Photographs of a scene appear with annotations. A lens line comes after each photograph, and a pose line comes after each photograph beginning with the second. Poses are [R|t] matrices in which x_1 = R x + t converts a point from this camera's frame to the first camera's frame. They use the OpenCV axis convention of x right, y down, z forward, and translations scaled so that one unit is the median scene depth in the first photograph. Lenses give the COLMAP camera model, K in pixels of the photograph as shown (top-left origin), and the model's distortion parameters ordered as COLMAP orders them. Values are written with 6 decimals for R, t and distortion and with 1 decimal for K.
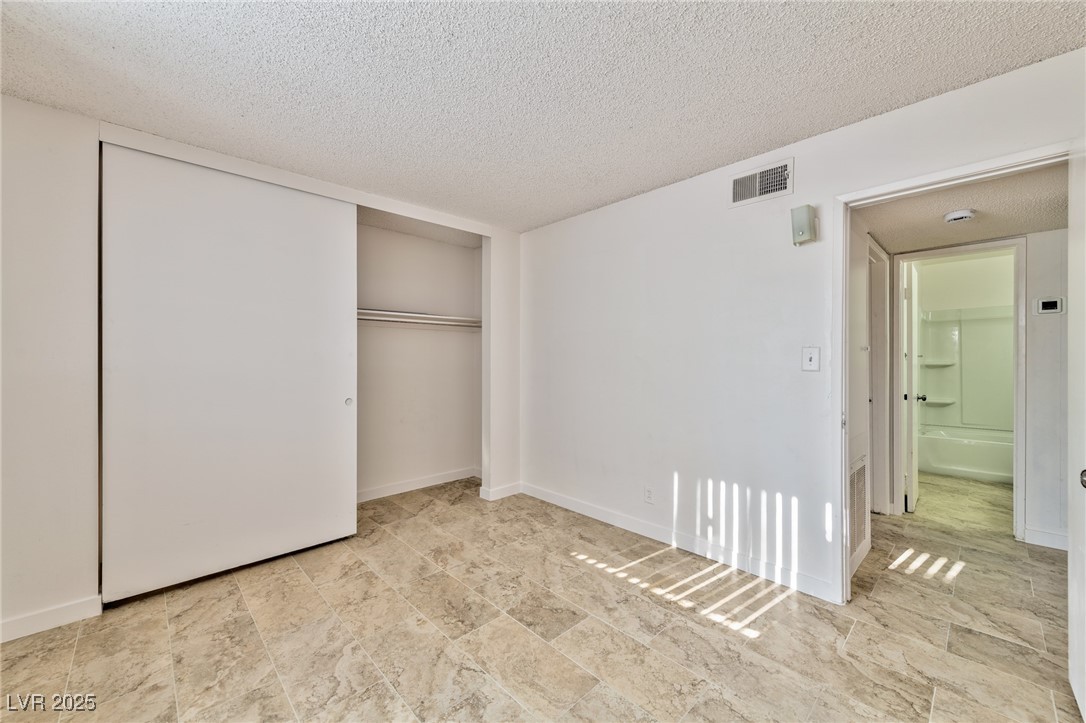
lens RADIAL K [[428.5, 0, 541.0], [0, 428.5, 359.5], [0, 0, 1]] dist [0.001312, -0.000789]
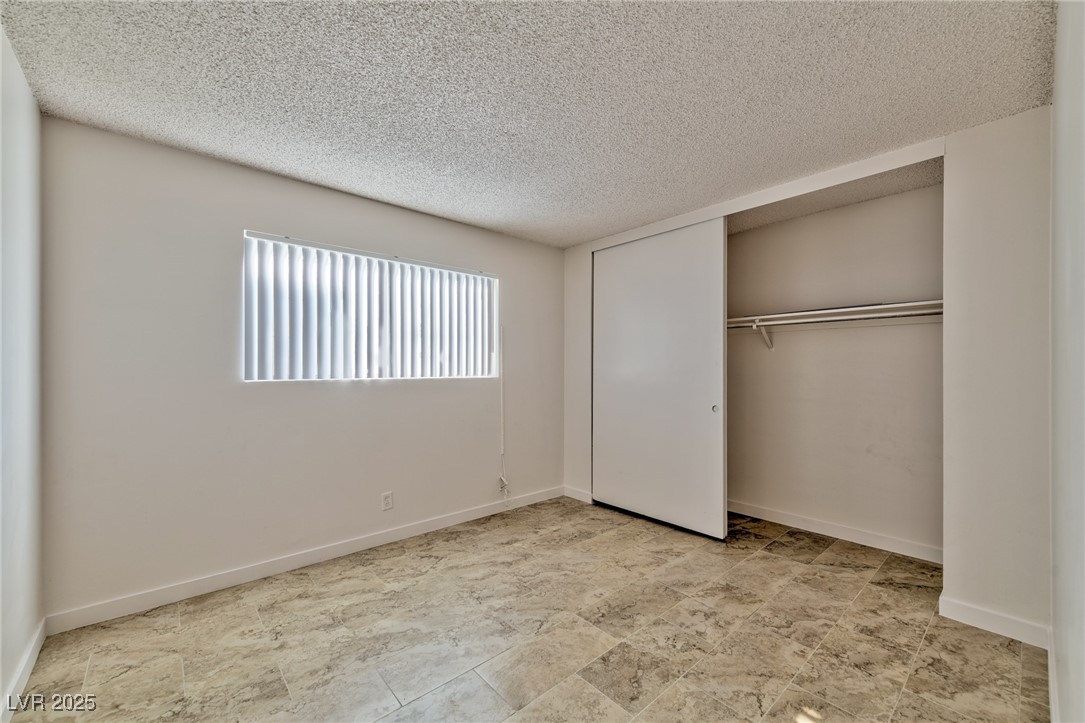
lens RADIAL K [[428.2, 0, 540.5], [0, 428.2, 359.5], [0, 0, 1]] dist [0.001312, -0.000789]
pose [[-0.045989, -0.017401, -0.998790, 0.684168], [-0.003226, 0.999846, -0.017271, -0.001657], [0.998937, 0.002428, -0.046038, 0.688221]]
